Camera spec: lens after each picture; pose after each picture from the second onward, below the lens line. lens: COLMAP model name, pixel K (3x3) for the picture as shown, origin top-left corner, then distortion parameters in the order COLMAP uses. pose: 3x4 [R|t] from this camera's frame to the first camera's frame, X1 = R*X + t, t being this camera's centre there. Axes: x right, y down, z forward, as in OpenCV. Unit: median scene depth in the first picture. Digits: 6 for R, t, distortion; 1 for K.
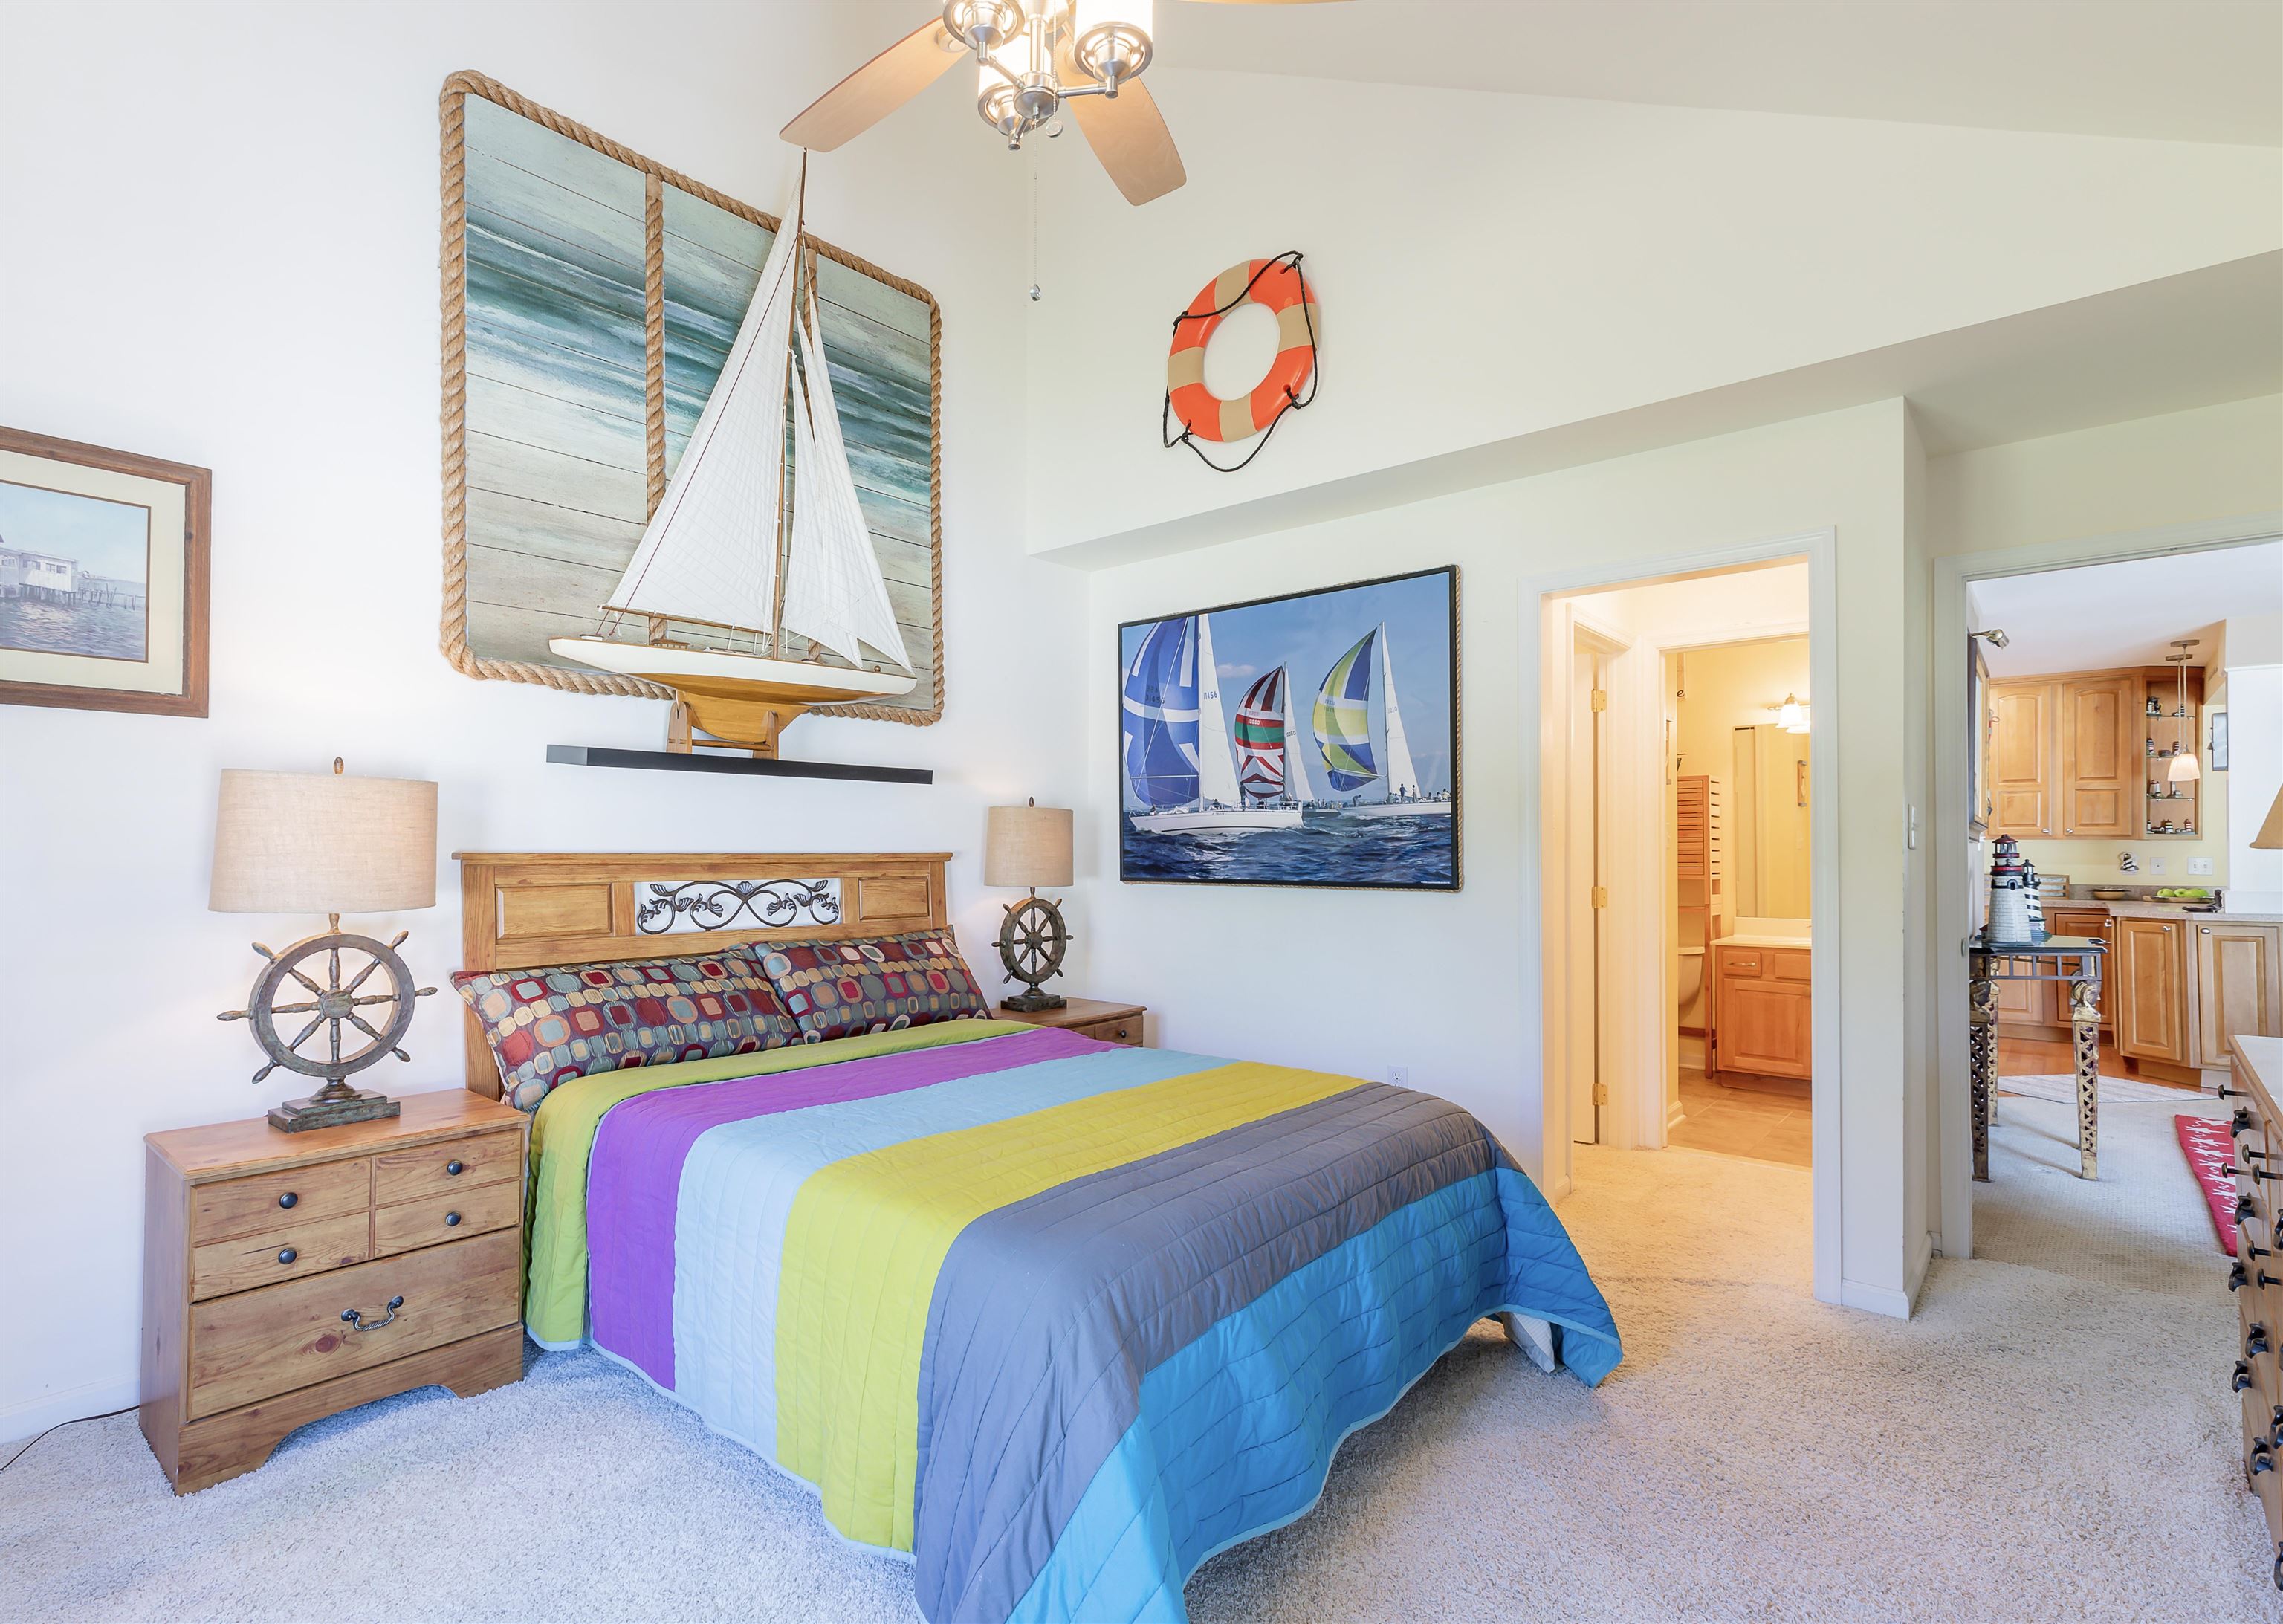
lens RADIAL K [[1096.9, 0, 1141.5], [0, 1096.9, 812.0], [0, 0, 1]] dist [0.034795, -0.000066]
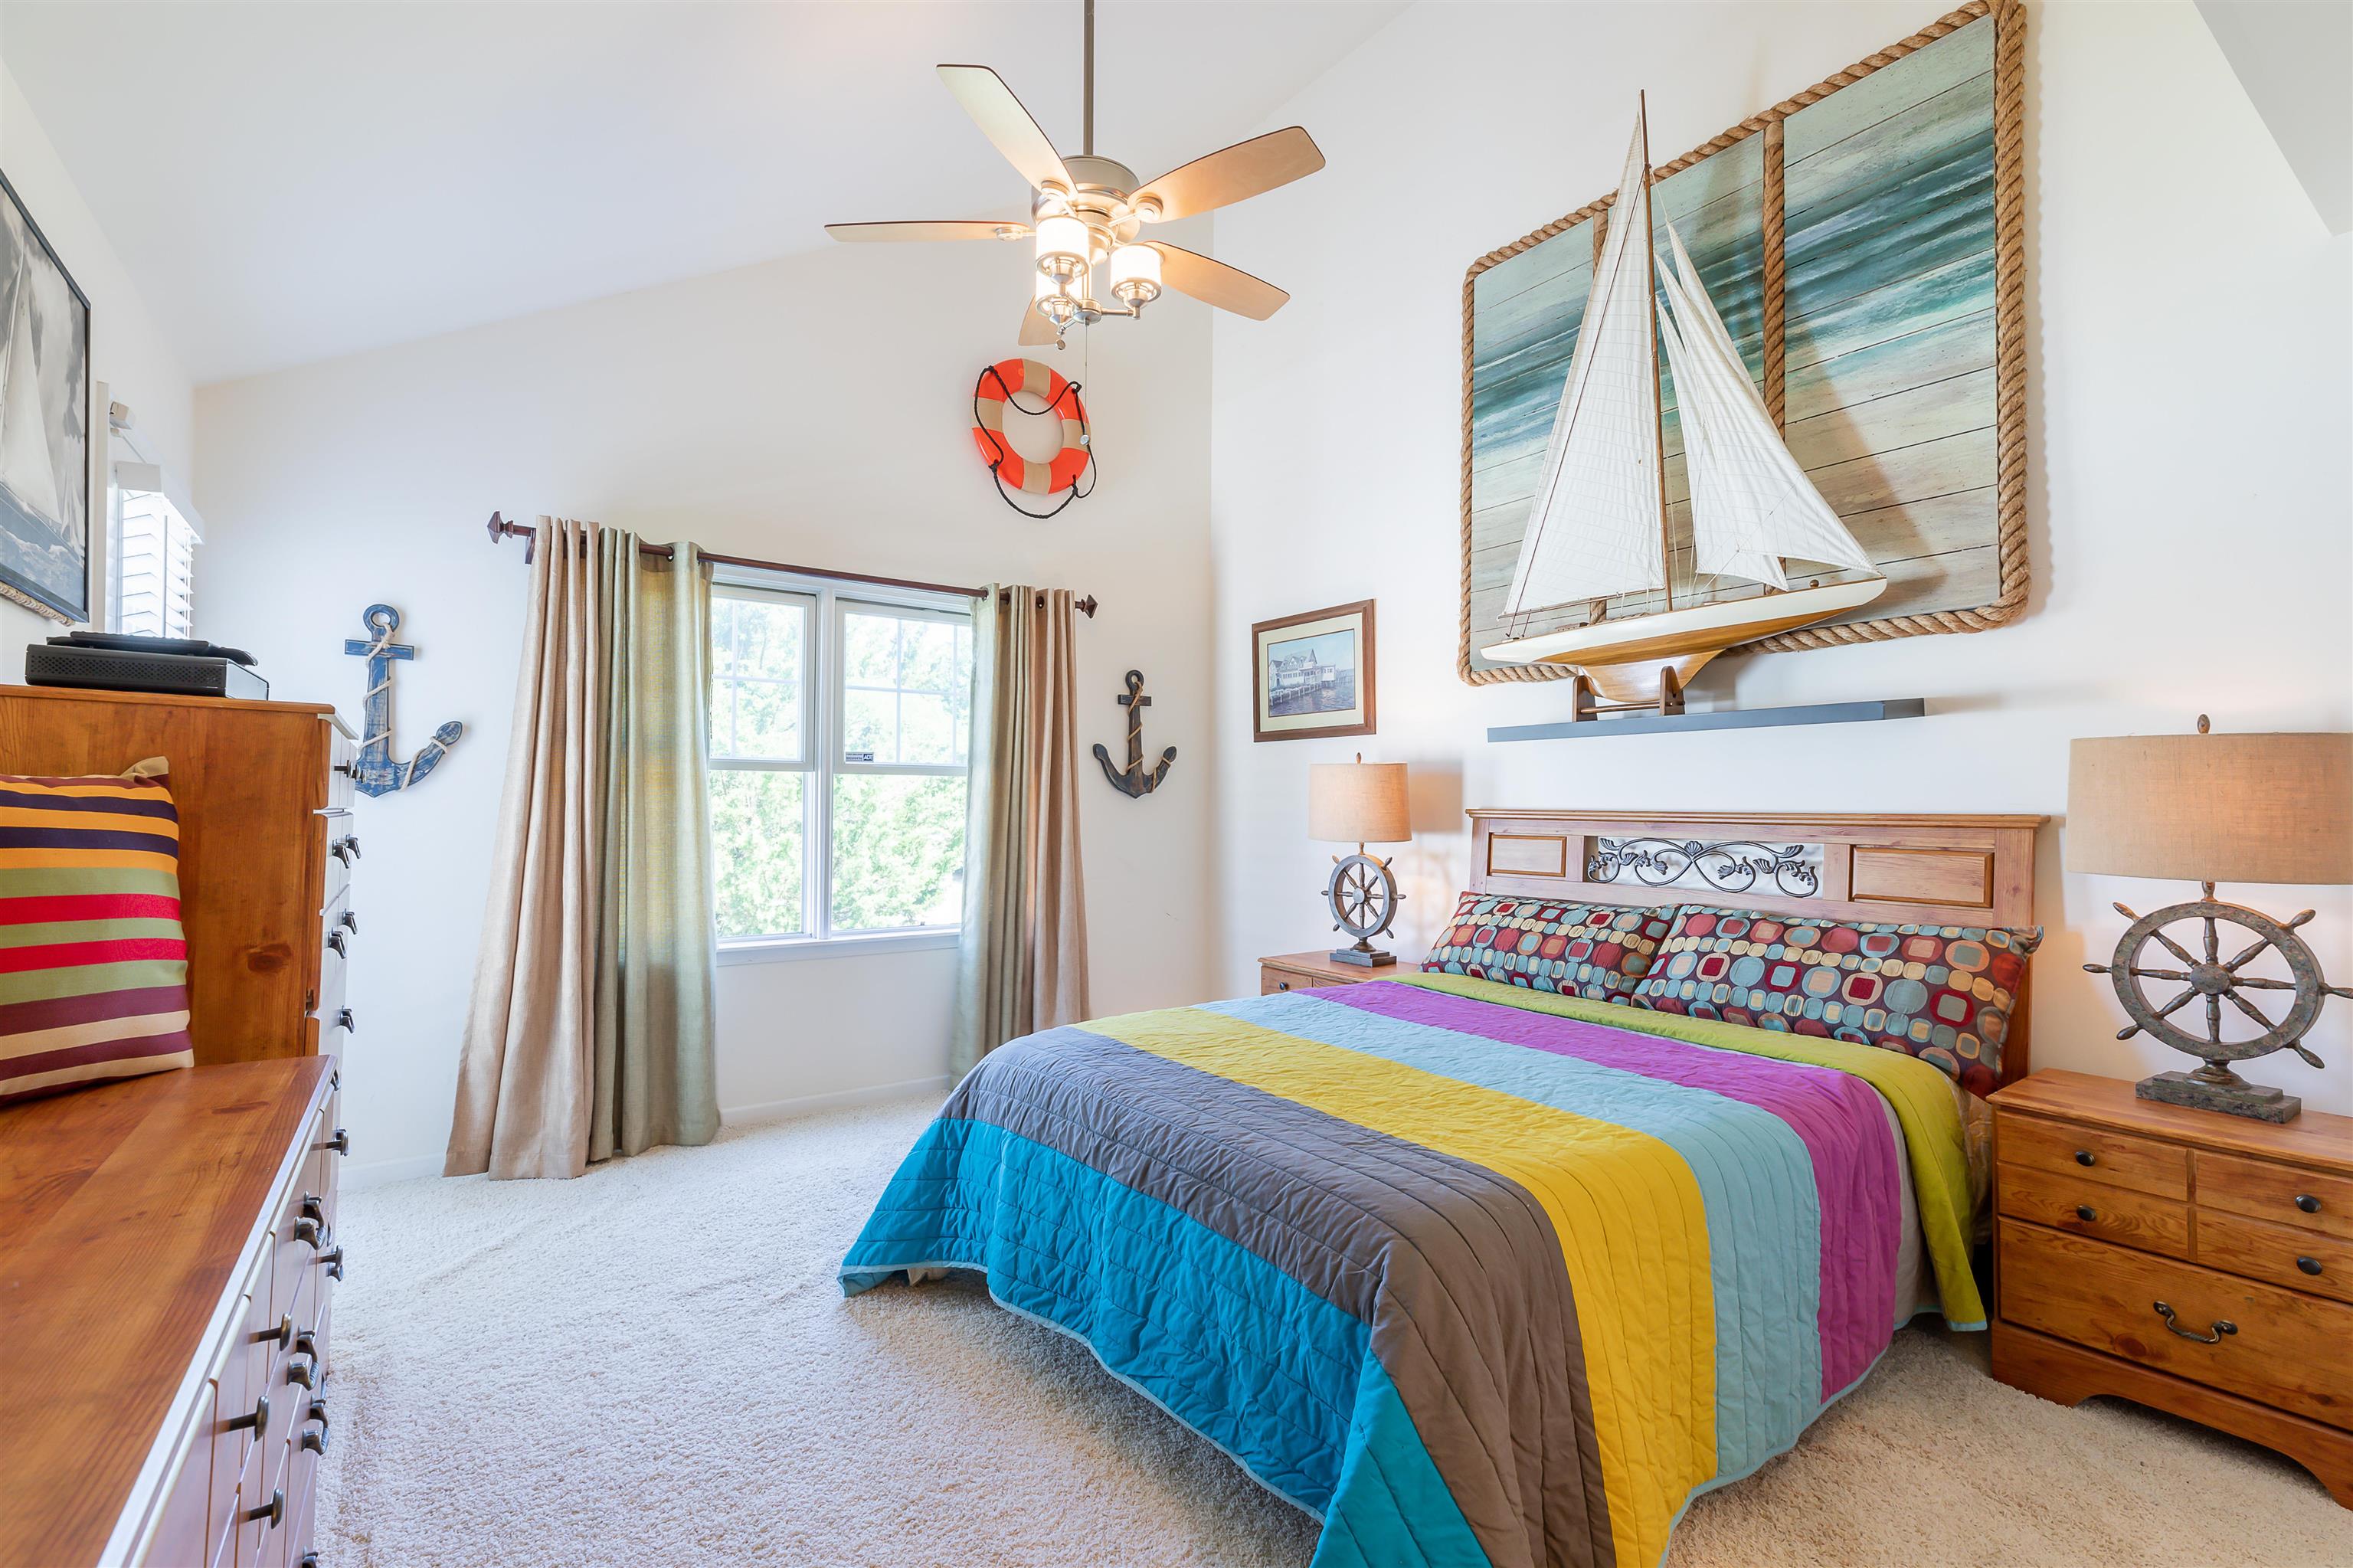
lens RADIAL K [[1048.8, 0, 1173.2], [0, 1048.8, 785.2], [0, 0, 1]] dist [0.004198, 0.000636]
pose [[-0.229351, -0.019135, -0.973156, 0.620016], [0.027141, 0.999292, -0.026046, 0.023932], [0.972965, -0.032386, -0.228669, 0.728055]]
